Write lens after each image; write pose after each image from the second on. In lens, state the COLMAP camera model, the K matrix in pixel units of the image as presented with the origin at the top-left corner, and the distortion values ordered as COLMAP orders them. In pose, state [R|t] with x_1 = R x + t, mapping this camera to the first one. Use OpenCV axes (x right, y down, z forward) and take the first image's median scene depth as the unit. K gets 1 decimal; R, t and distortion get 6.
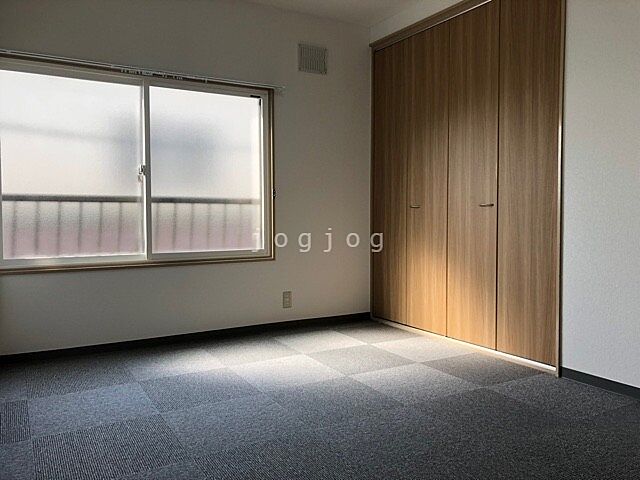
lens RADIAL K [[526.0, 0, 326.1], [0, 526.0, 240.7], [0, 0, 1]] dist [0.038107, -0.011861]
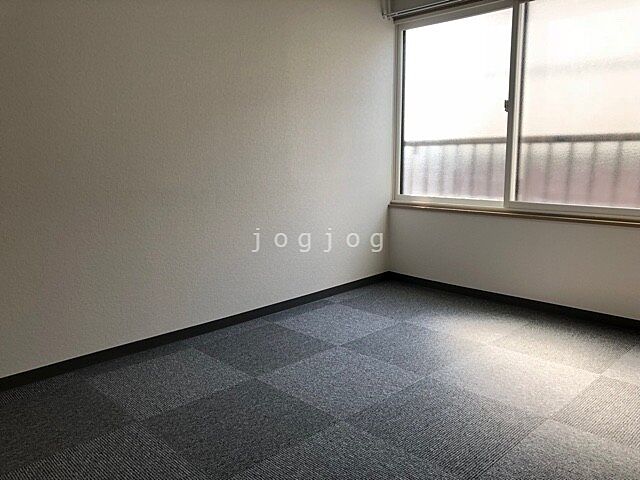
lens RADIAL K [[526.0, 0, 325.3], [0, 526.0, 237.0], [0, 0, 1]] dist [0.038107, -0.011861]
pose [[0.238558, 0.151340, -0.959263, 0.456855], [-0.048905, 0.988401, 0.143775, -0.029435], [0.969896, 0.012615, 0.243192, 0.487229]]
